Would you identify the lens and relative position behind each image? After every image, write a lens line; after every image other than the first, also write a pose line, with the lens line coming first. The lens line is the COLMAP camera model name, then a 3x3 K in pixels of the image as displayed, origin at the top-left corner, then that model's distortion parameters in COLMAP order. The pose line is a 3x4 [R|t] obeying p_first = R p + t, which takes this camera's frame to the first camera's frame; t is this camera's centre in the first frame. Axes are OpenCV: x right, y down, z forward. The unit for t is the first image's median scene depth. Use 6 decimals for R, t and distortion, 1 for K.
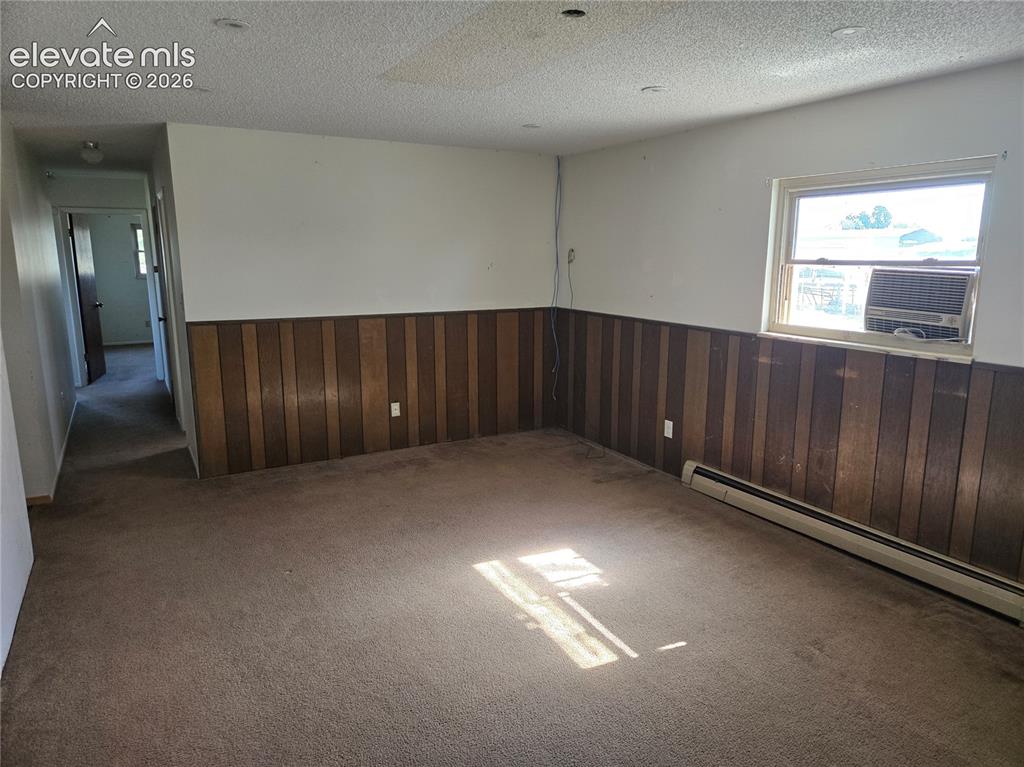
lens RADIAL K [[680.1, 0, 512.0], [0, 680.1, 383.5], [0, 0, 1]] dist [0.096194, -0.108590]
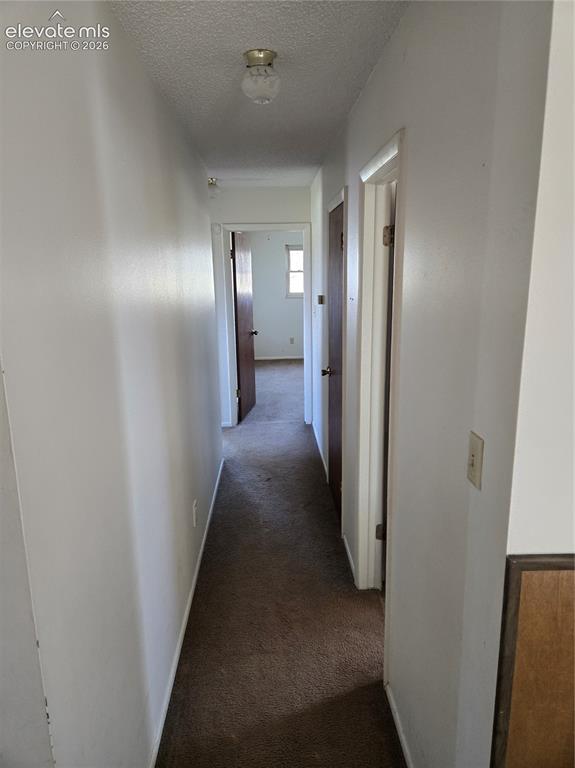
lens RADIAL K [[510.1, 0, 287.5], [0, 510.1, 384.0], [0, 0, 1]] dist [0.096194, -0.108590]
pose [[0.890978, 0.089575, -0.445123, -0.630485], [-0.071905, 0.995812, 0.056467, -0.223378], [0.448317, -0.018304, 0.893687, 1.050971]]
